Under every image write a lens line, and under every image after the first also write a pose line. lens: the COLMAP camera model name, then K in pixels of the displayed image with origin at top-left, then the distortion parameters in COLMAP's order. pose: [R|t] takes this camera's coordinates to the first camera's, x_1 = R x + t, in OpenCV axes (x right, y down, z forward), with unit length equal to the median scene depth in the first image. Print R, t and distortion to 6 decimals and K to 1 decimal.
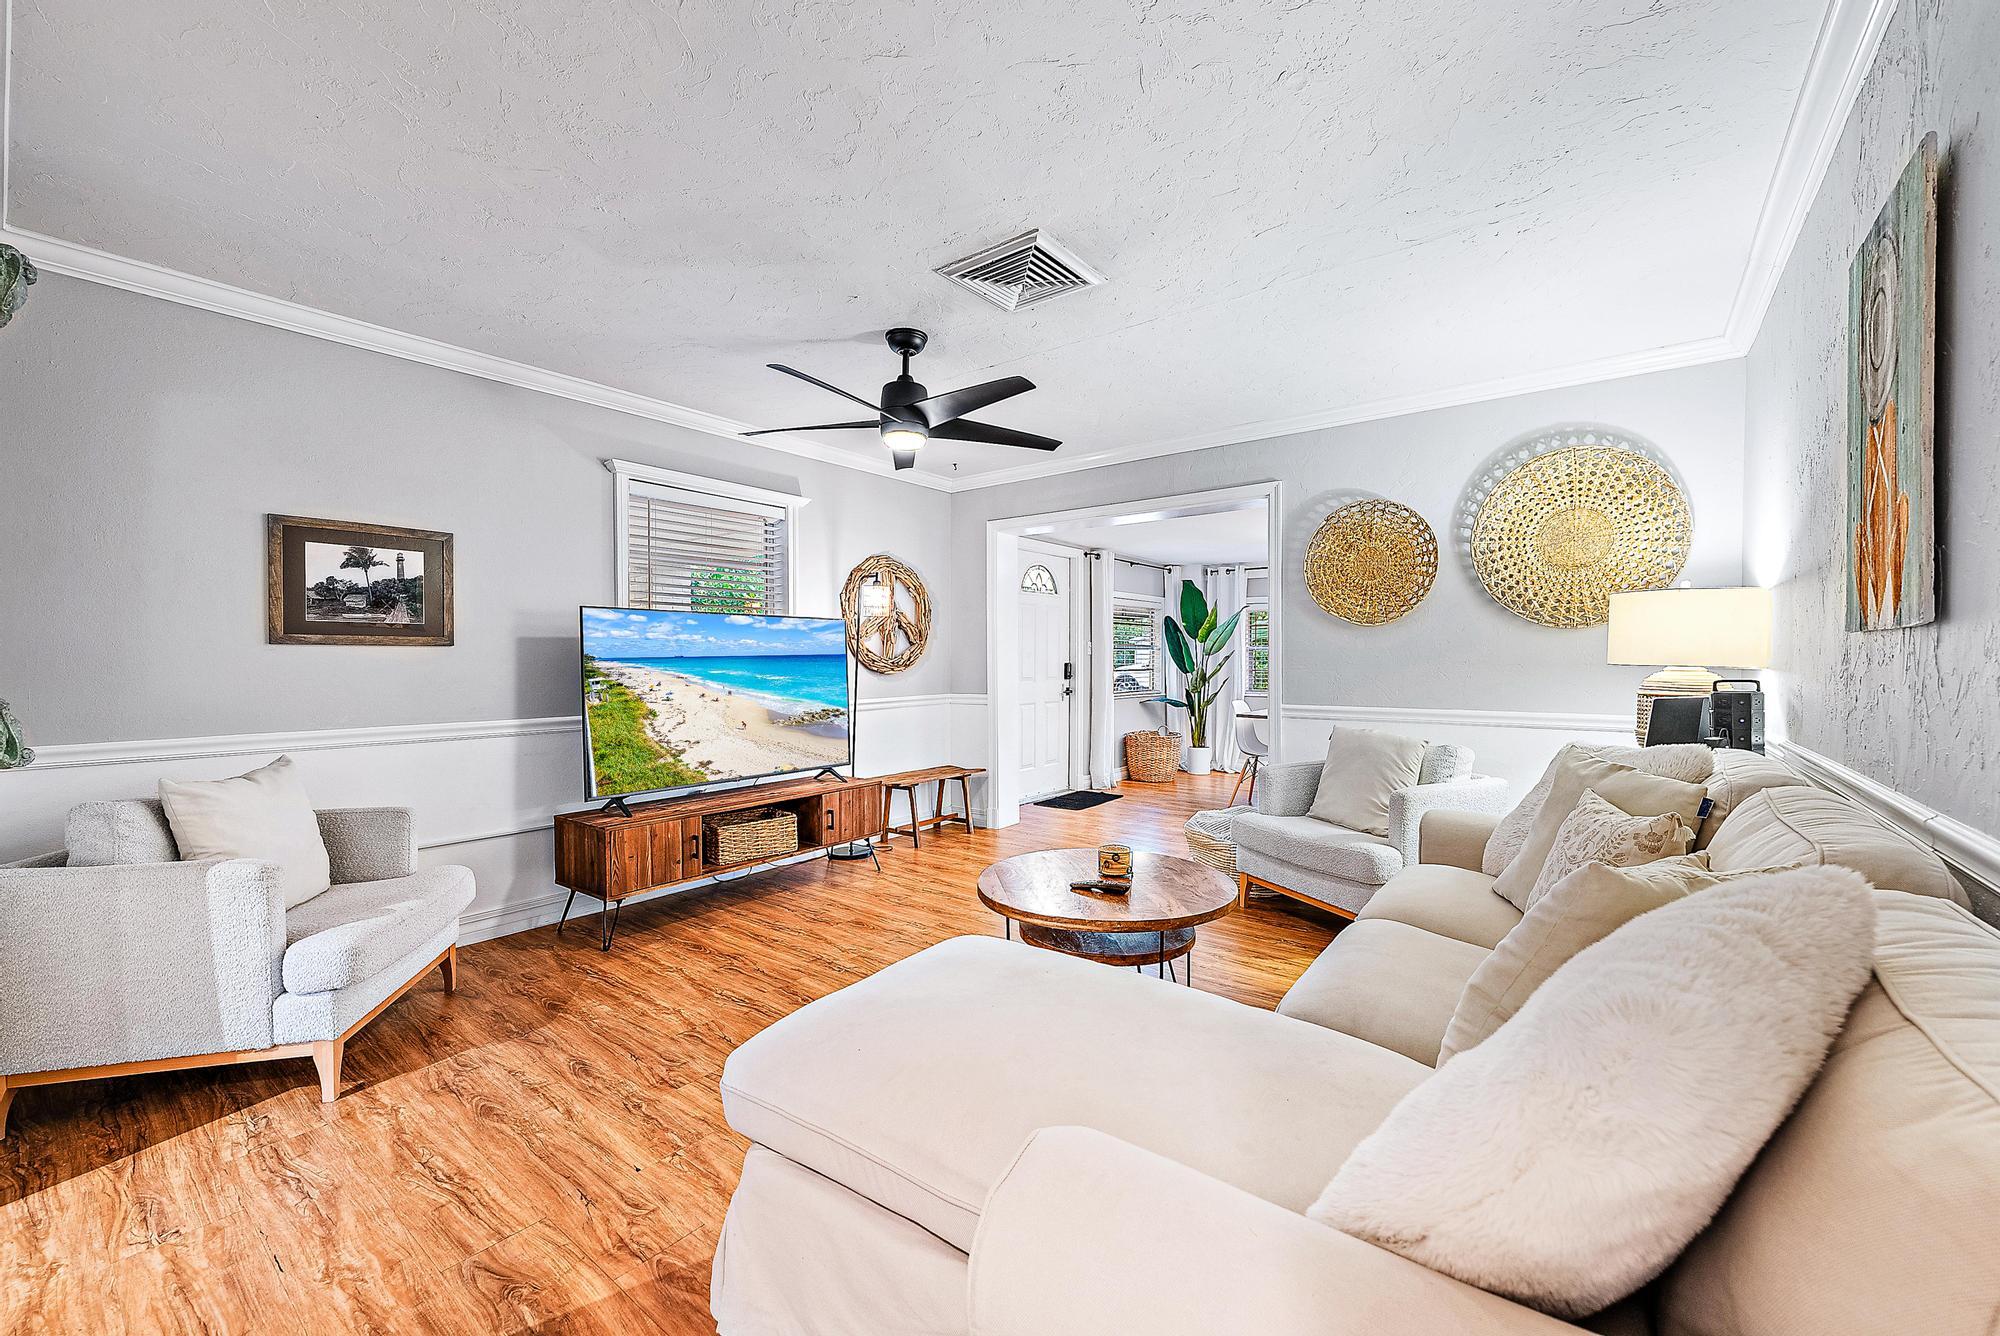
lens RADIAL K [[789.1, 0, 1013.5], [0, 789.1, 663.2], [0, 0, 1]] dist [-0.000721, -0.000086]
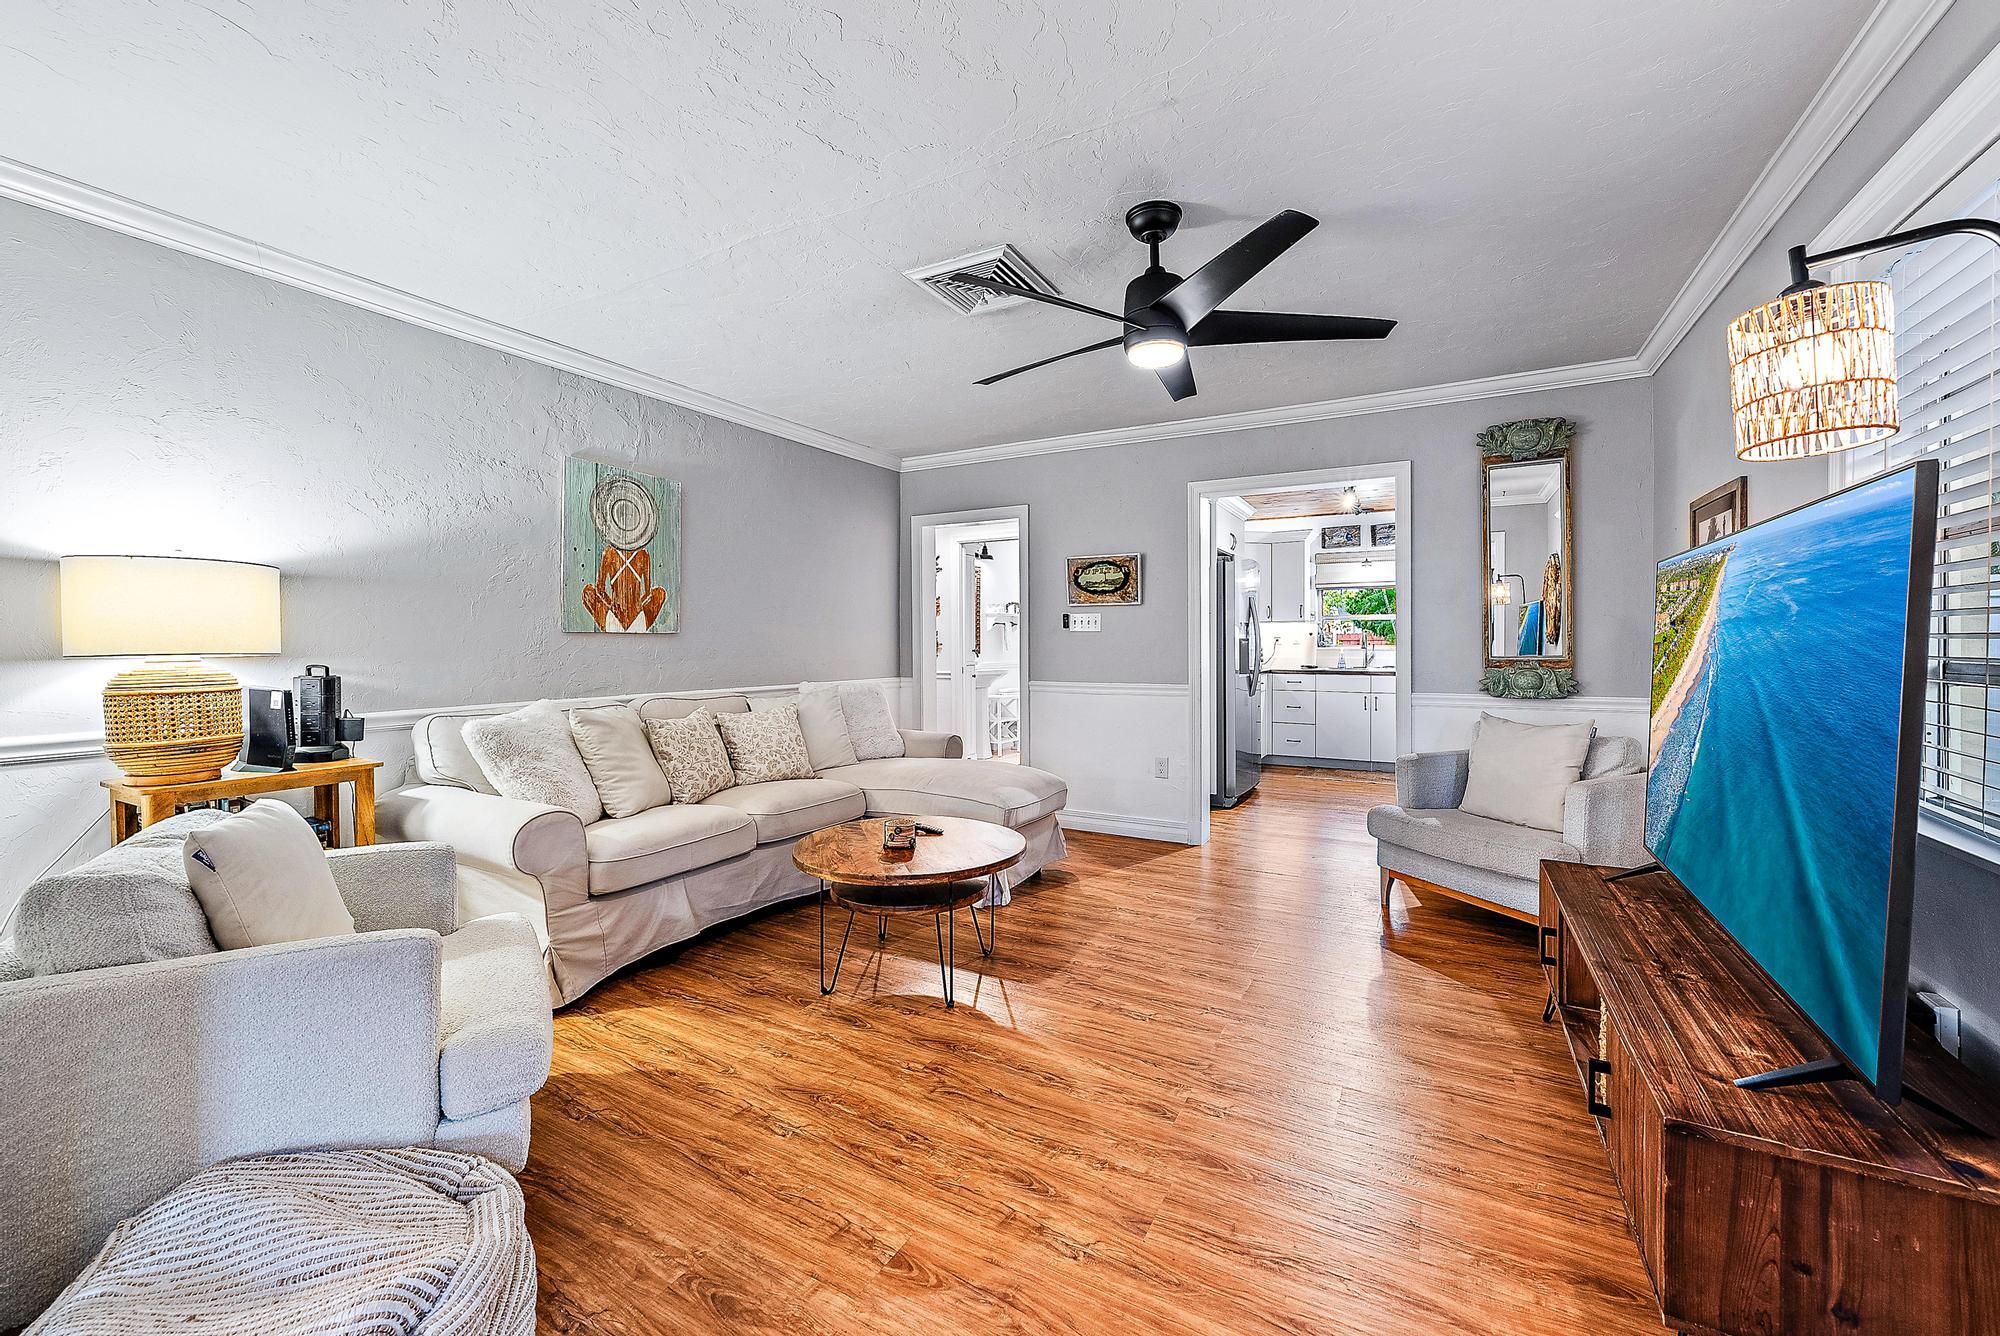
lens RADIAL K [[789.1, 0, 1013.5], [0, 789.1, 663.2], [0, 0, 1]] dist [-0.000721, -0.000086]
pose [[-0.990153, 0.007419, -0.139794, 0.129491], [0.003863, 0.999663, 0.025689, -0.006749], [0.139937, 0.024896, -0.989847, 2.134169]]
